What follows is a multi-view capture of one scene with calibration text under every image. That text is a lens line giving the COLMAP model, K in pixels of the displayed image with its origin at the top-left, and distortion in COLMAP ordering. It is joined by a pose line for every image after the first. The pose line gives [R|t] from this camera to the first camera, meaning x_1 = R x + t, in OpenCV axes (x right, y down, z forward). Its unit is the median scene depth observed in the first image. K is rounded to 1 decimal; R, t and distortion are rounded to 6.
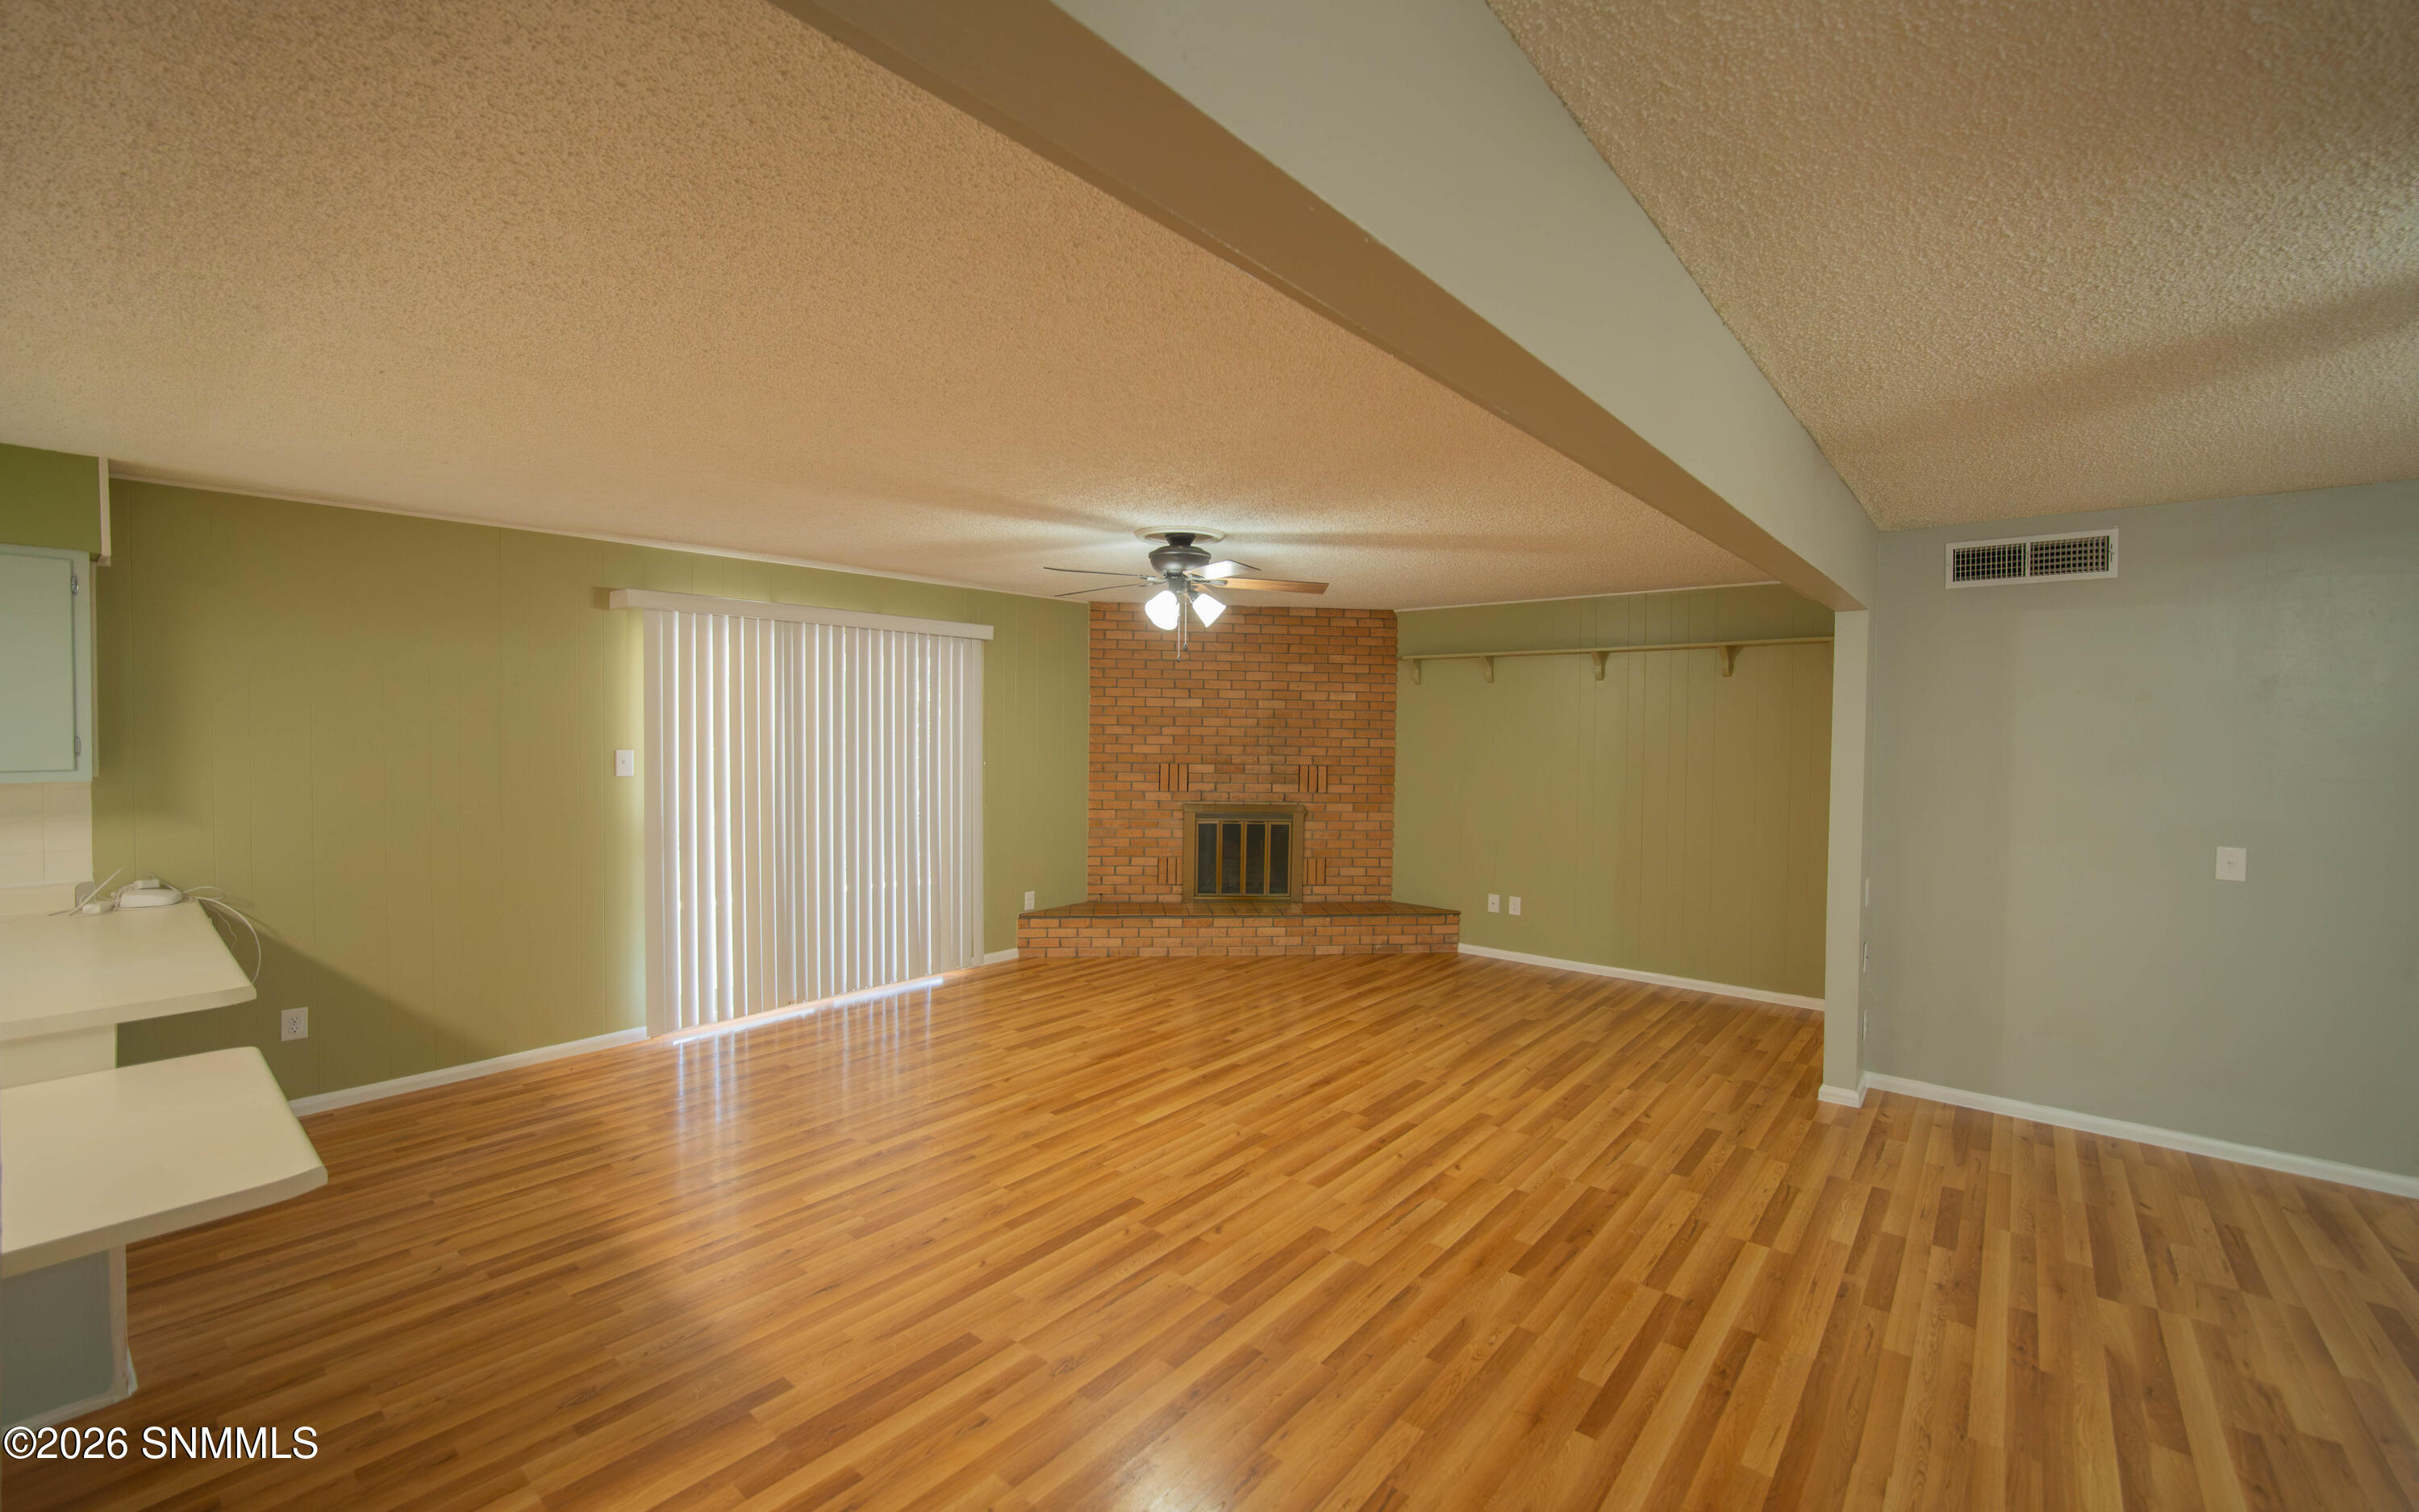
lens RADIAL K [[975.7, 0, 1209.5], [0, 975.7, 756.0], [0, 0, 1]] dist [-0.023949, 0.000118]
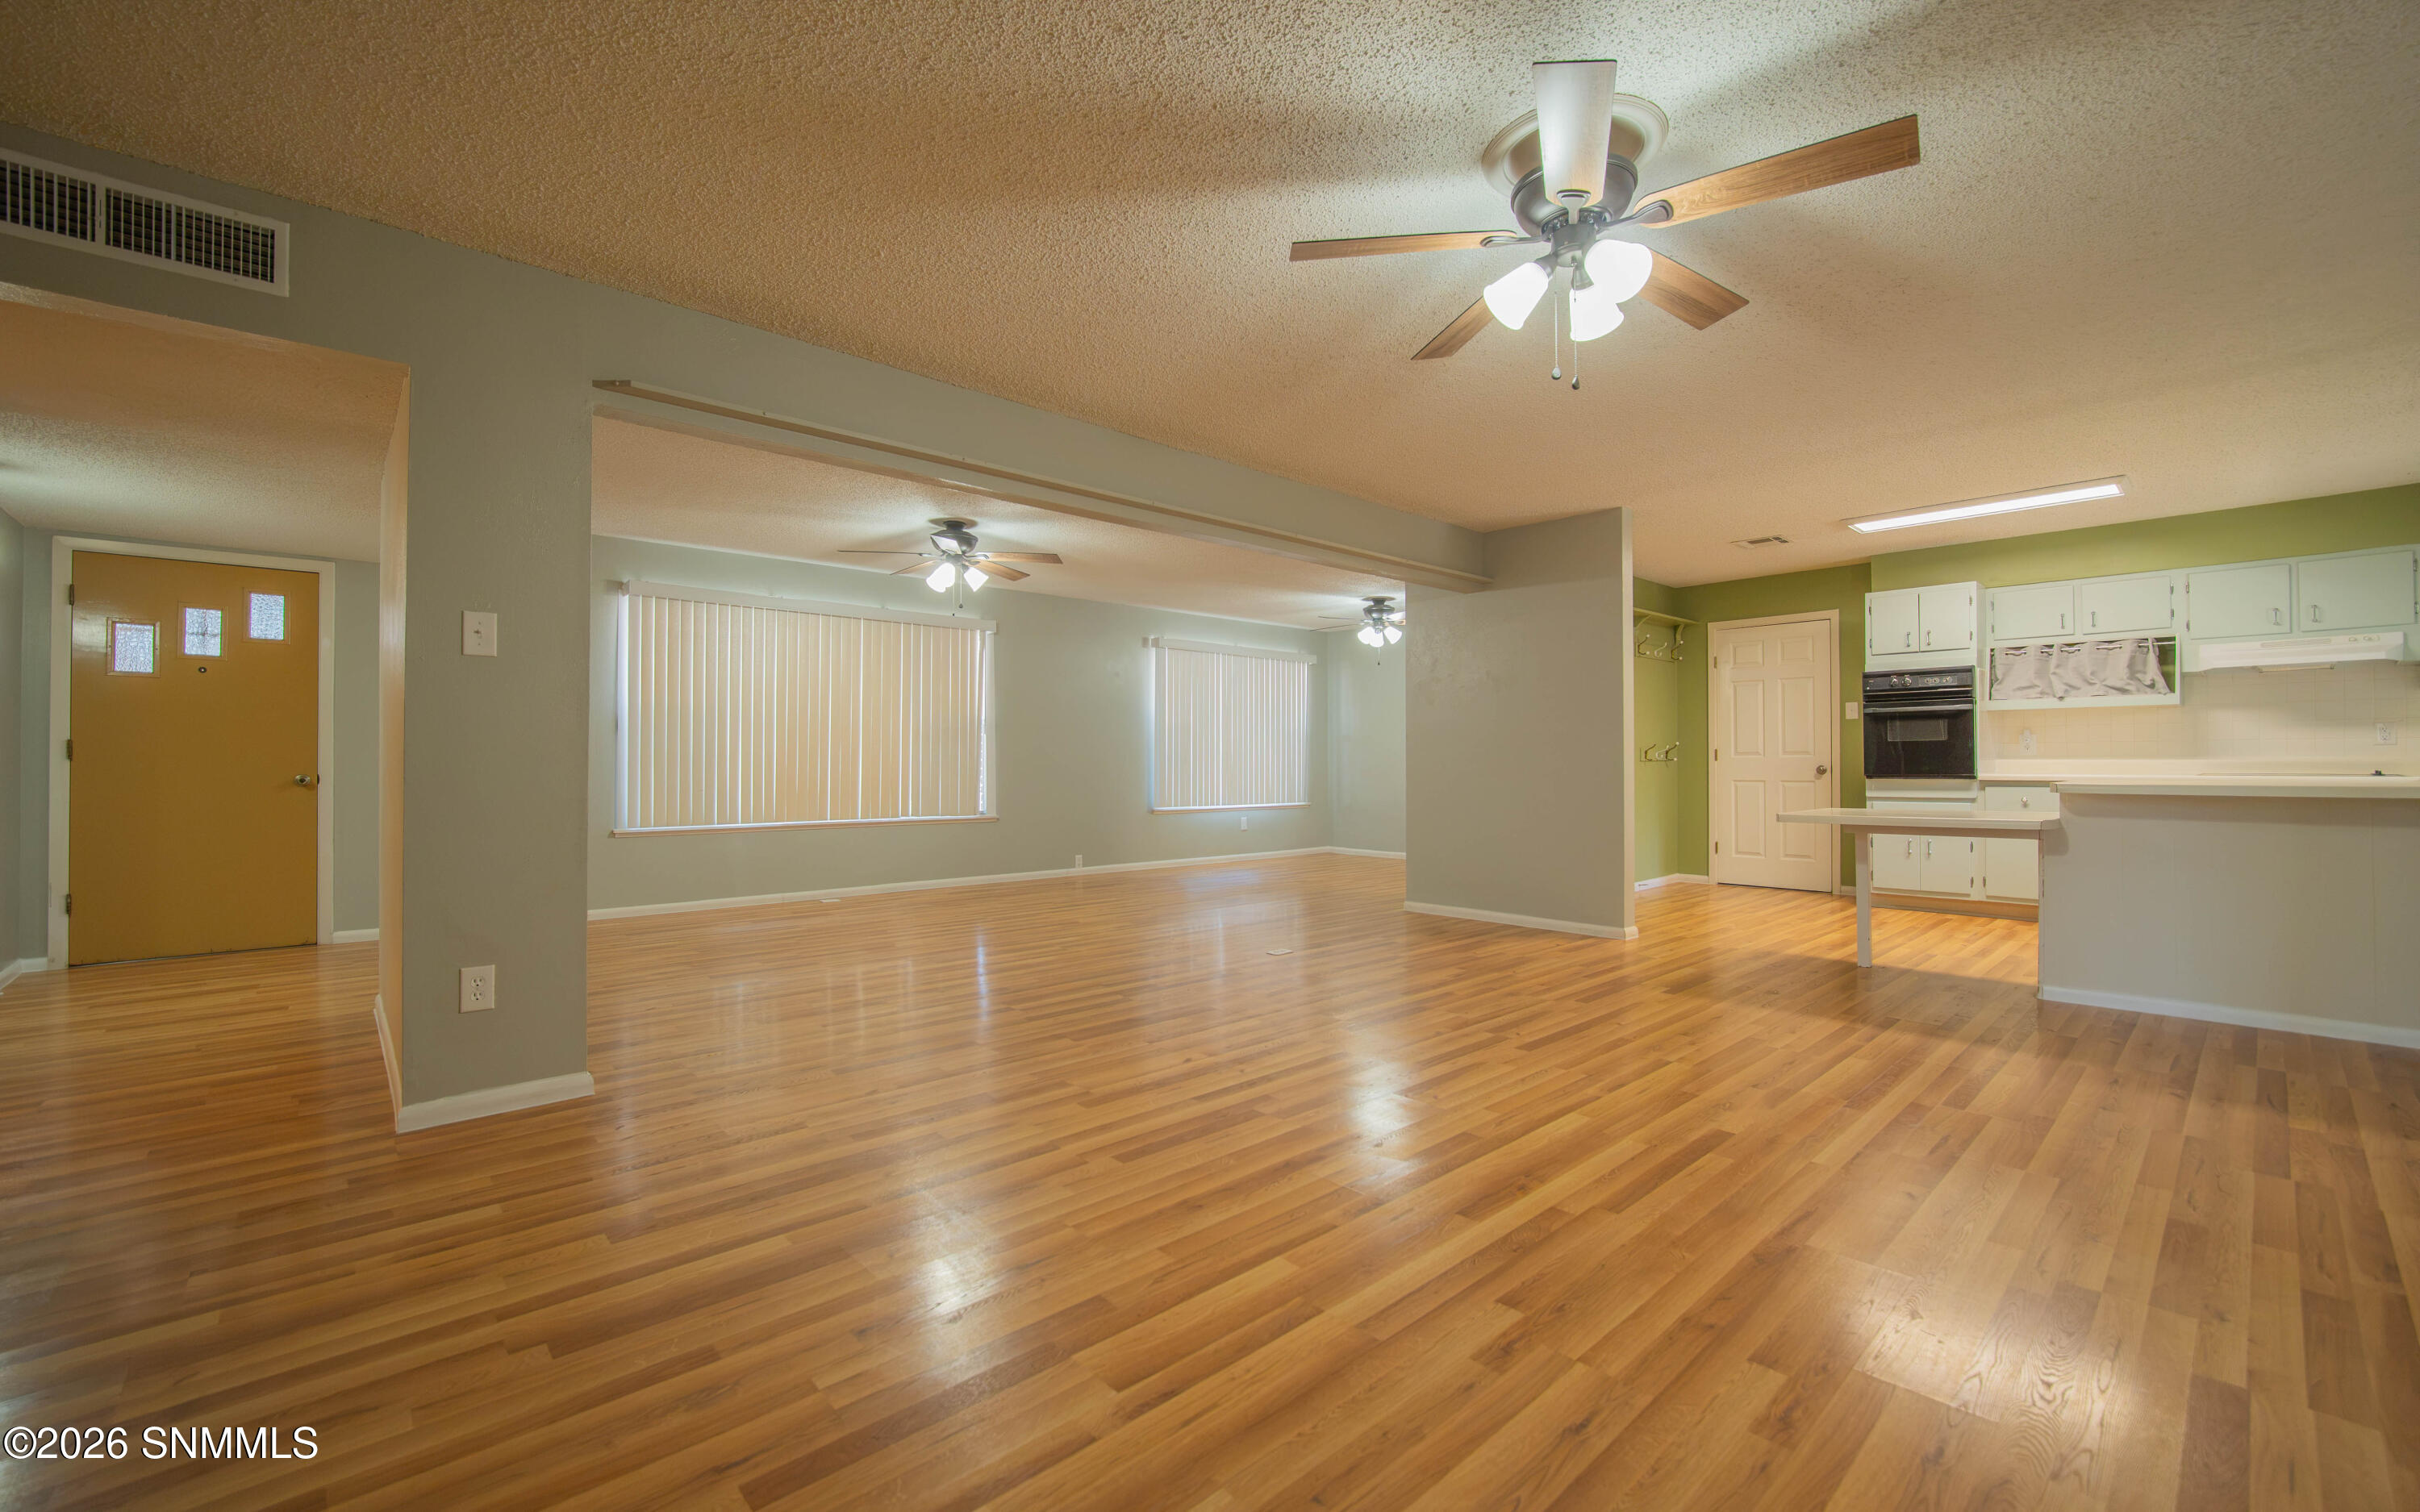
lens RADIAL K [[985.2, 0, 1190.7], [0, 985.2, 753.9], [0, 0, 1]] dist [-0.025188, 0.004643]
pose [[-0.989897, -0.004558, 0.141717, 0.061287], [-0.001160, 0.999710, 0.024052, 0.054569], [-0.141786, 0.023645, -0.989615, 0.975866]]
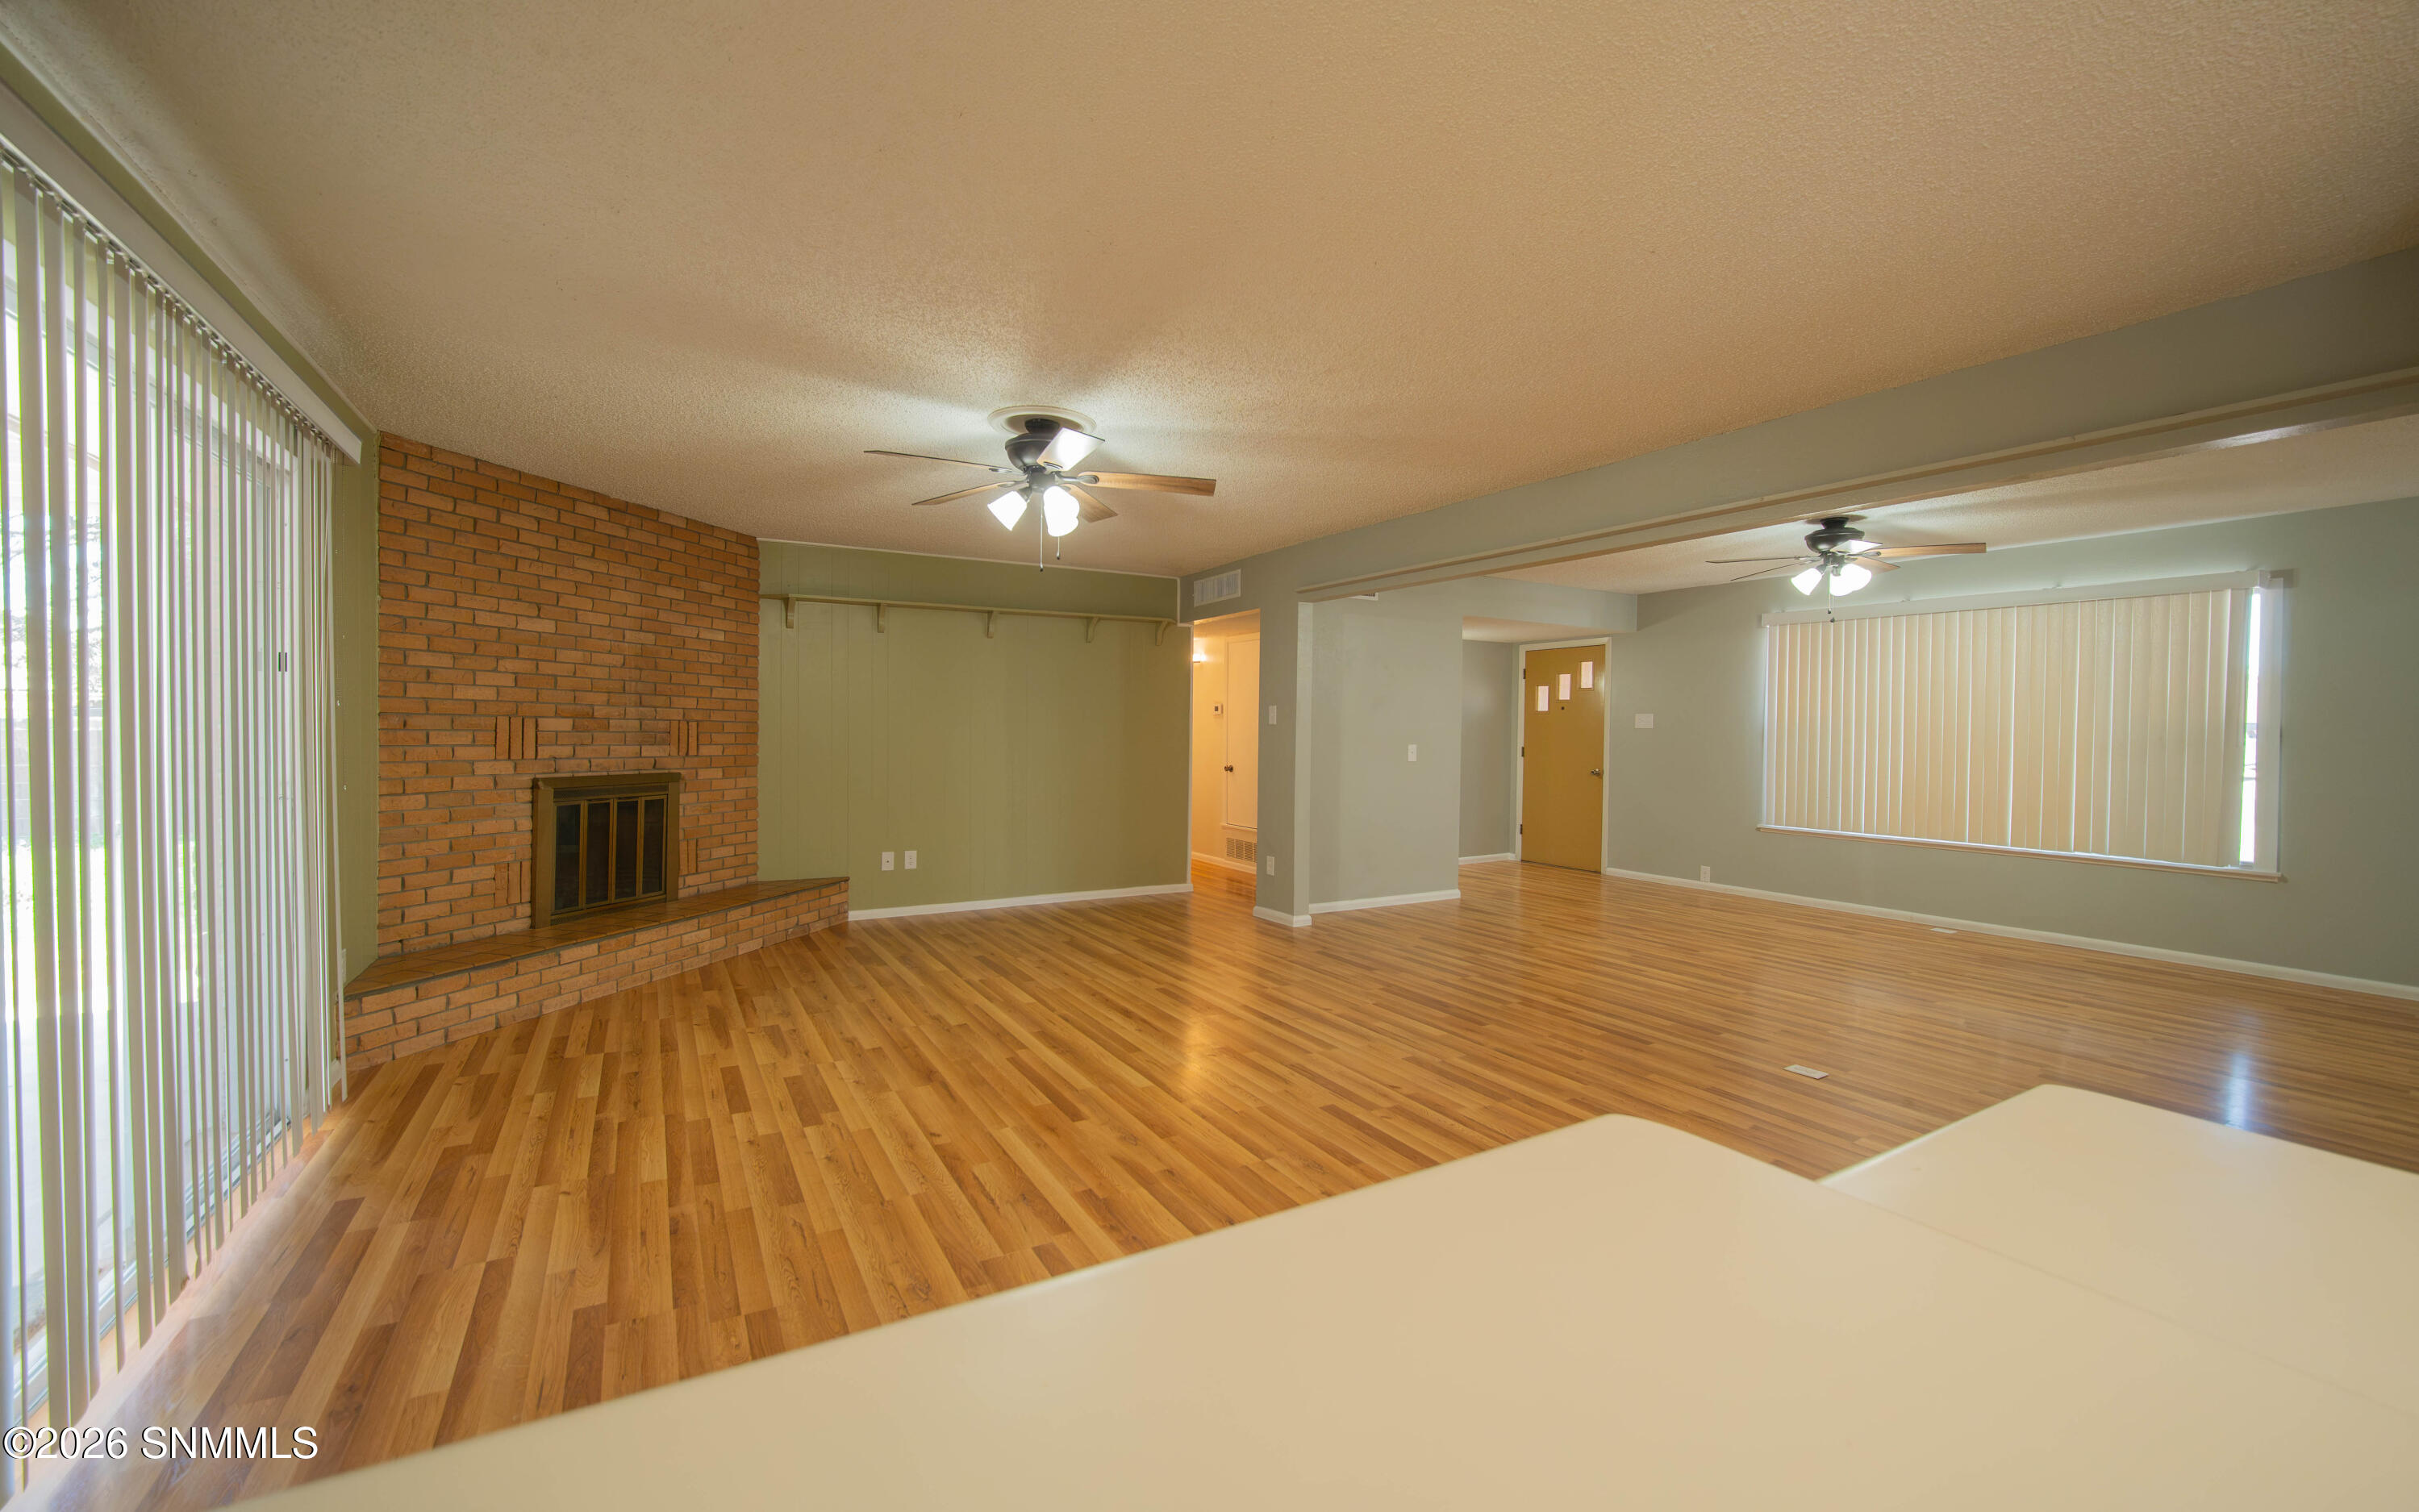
lens RADIAL K [[975.7, 0, 1209.5], [0, 975.7, 756.0], [0, 0, 1]] dist [-0.023949, 0.000118]
pose [[0.339362, -0.030977, 0.940145, -0.494692], [0.025026, 0.999401, 0.023896, 0.030811], [-0.940323, 0.015419, 0.339934, 0.358724]]
